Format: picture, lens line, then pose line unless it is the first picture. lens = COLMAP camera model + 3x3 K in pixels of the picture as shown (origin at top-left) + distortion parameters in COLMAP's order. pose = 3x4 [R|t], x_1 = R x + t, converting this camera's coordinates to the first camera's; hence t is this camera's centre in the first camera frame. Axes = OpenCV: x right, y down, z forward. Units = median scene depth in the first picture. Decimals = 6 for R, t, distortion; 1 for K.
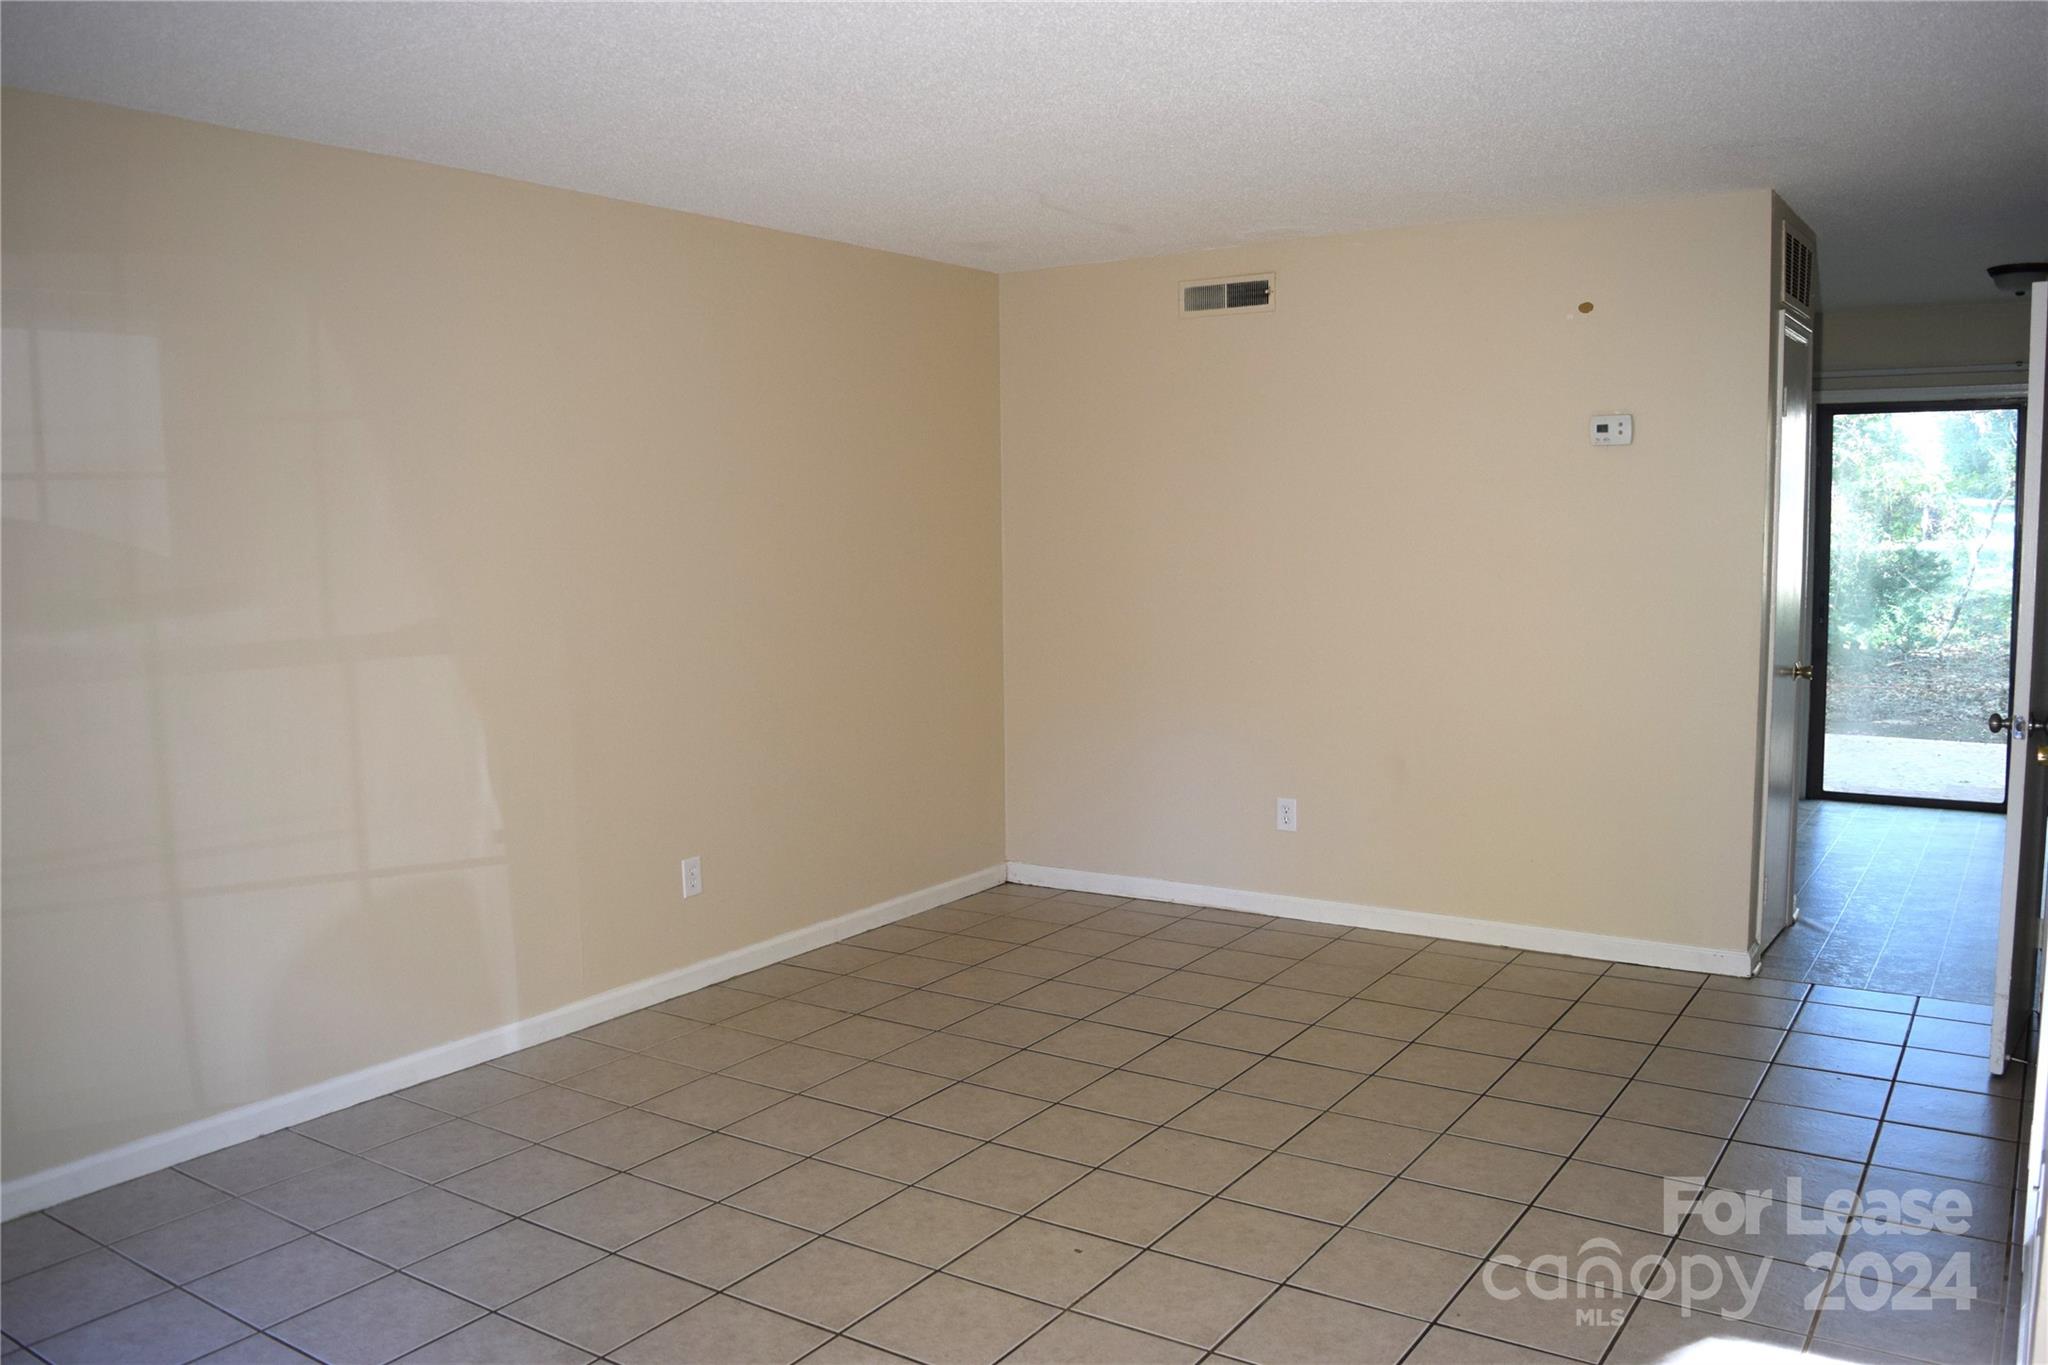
lens RADIAL K [[1602.8, 0, 1014.1], [0, 1602.8, 686.2], [0, 0, 1]] dist [-0.100356, 0.046985]
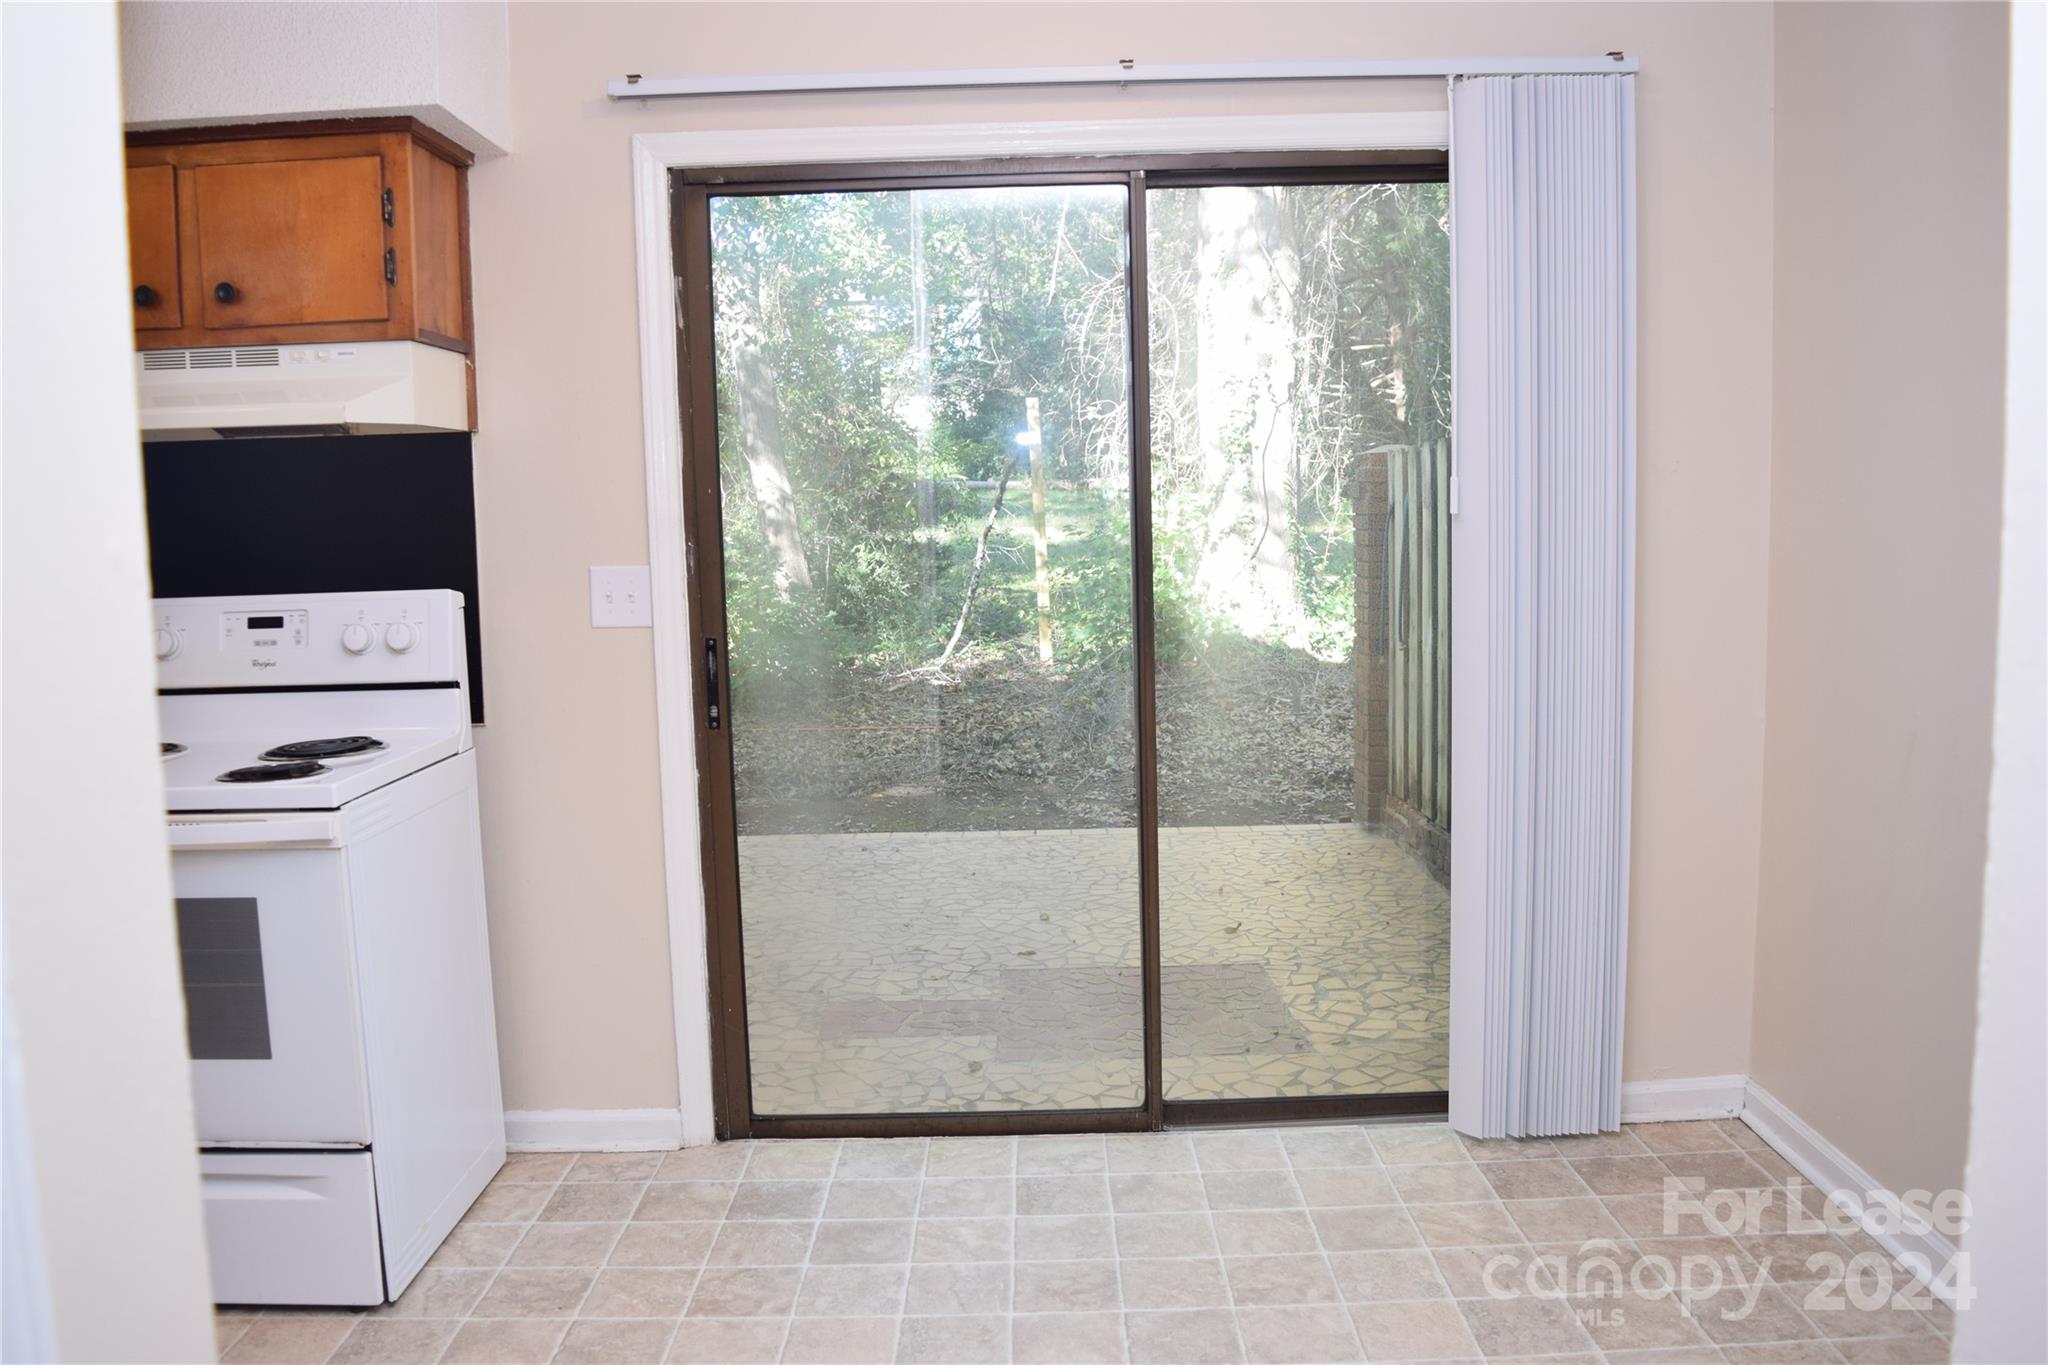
lens RADIAL K [[1602.8, 0, 1014.1], [0, 1602.8, 686.2], [0, 0, 1]] dist [-0.100356, 0.046985]
pose [[0.833157, -0.068884, 0.548730, 0.273362], [0.064734, 0.997539, 0.026936, -0.043094], [-0.549235, 0.013079, 0.835566, 0.472637]]
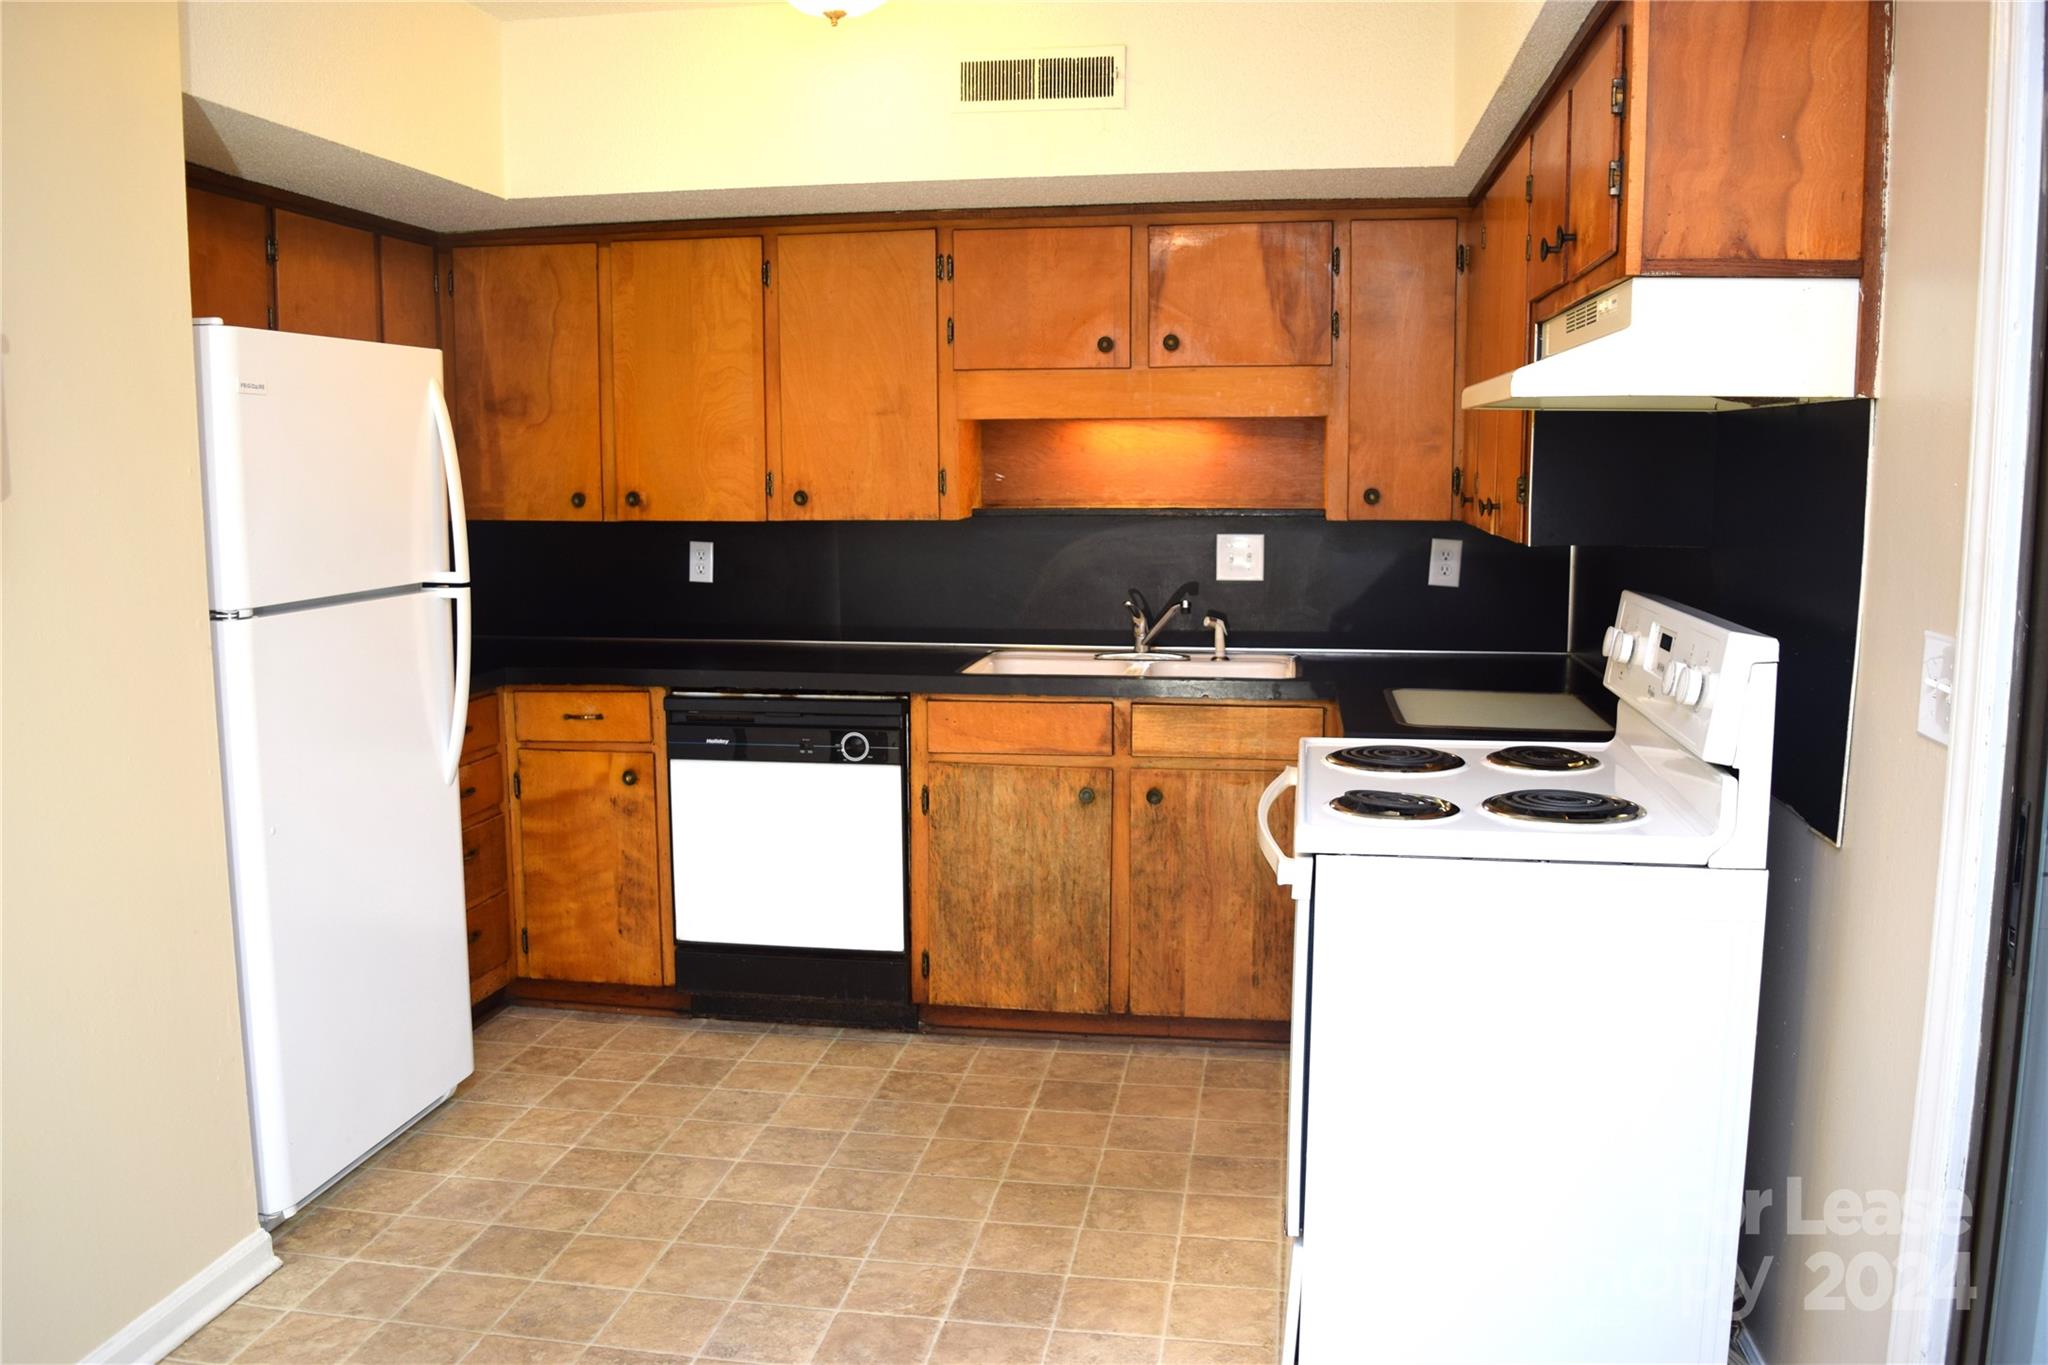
lens RADIAL K [[1602.8, 0, 1014.1], [0, 1602.8, 686.2], [0, 0, 1]] dist [-0.100356, 0.046985]
pose [[0.410395, 0.121170, -0.903822, 0.434271], [-0.079244, 0.992122, 0.097026, -0.058831], [0.908458, 0.031804, 0.416763, 0.567899]]
